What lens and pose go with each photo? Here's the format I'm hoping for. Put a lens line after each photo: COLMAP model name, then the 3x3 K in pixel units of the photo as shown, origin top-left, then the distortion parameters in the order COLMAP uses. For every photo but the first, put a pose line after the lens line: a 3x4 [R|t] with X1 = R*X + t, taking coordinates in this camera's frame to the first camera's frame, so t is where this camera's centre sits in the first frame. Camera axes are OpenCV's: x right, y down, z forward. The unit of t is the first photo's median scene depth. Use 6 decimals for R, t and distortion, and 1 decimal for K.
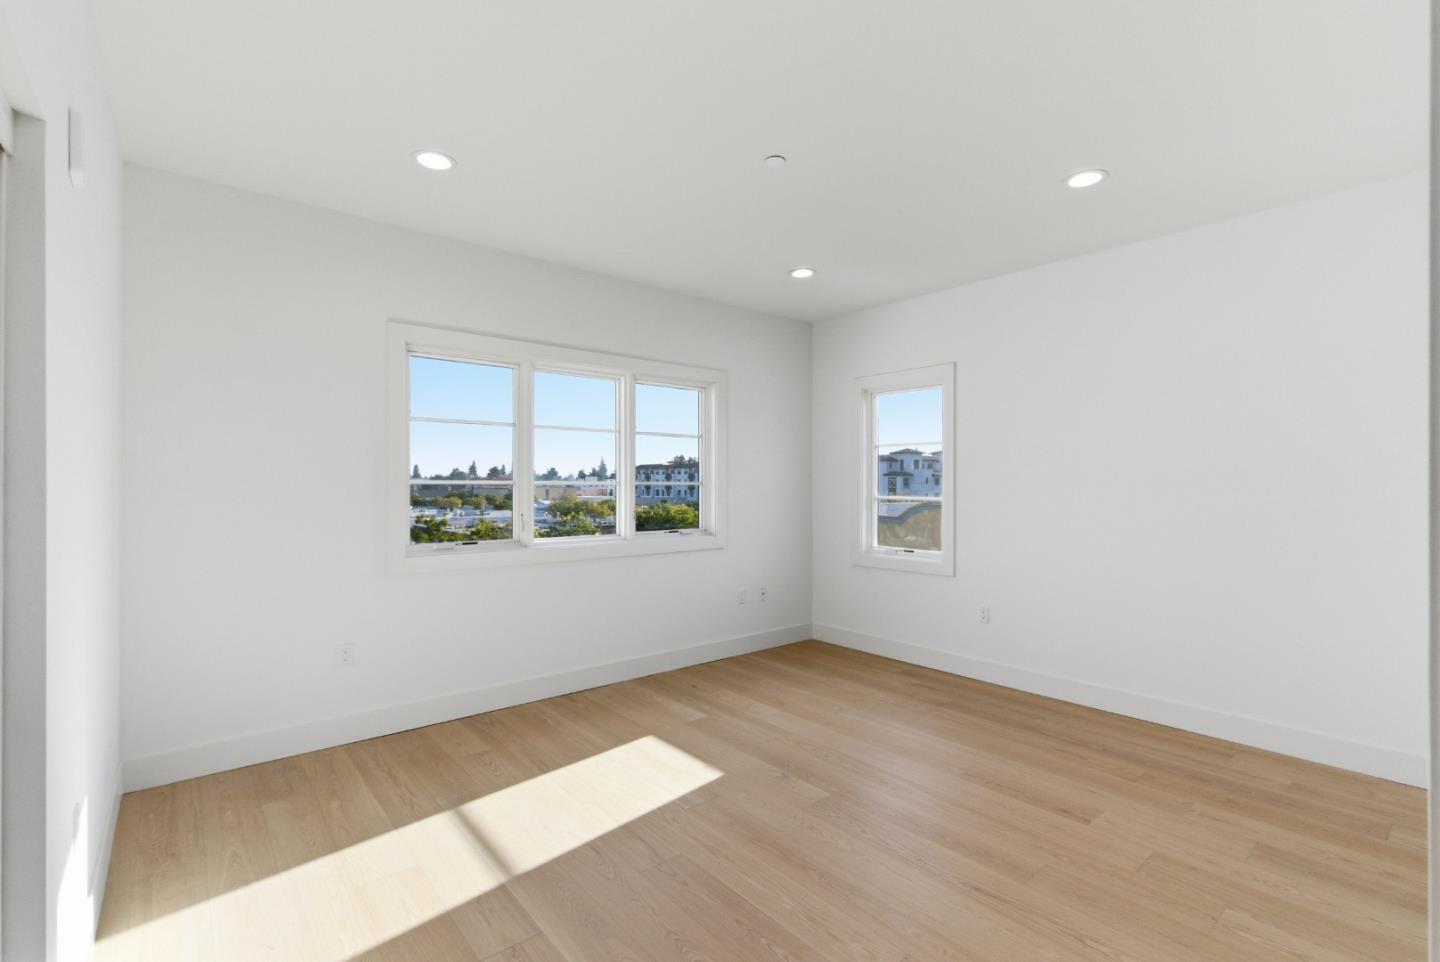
lens RADIAL K [[655.3, 0, 721.9], [0, 655.3, 482.3], [0, 0, 1]] dist [0.002341, 0.000695]
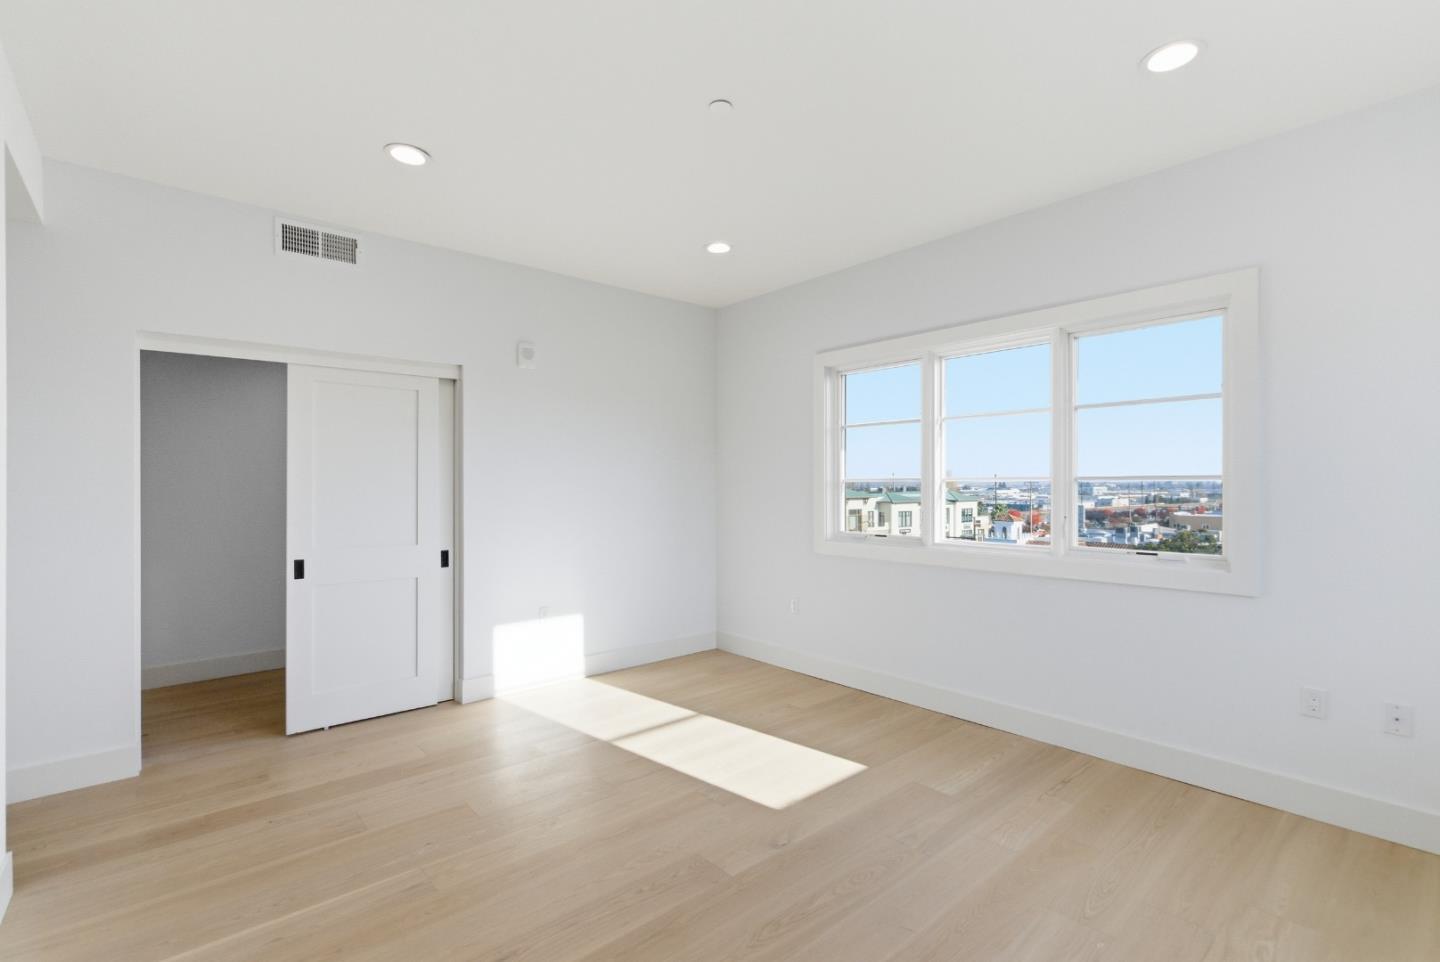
lens RADIAL K [[655.3, 0, 720.0], [0, 655.3, 483.7], [0, 0, 1]] dist [0.002341, 0.000695]
pose [[0.018616, -0.003521, -0.999821, 0.728329], [0.003557, 0.999988, -0.003455, 0.010057], [0.999820, -0.003492, 0.018628, 0.751334]]
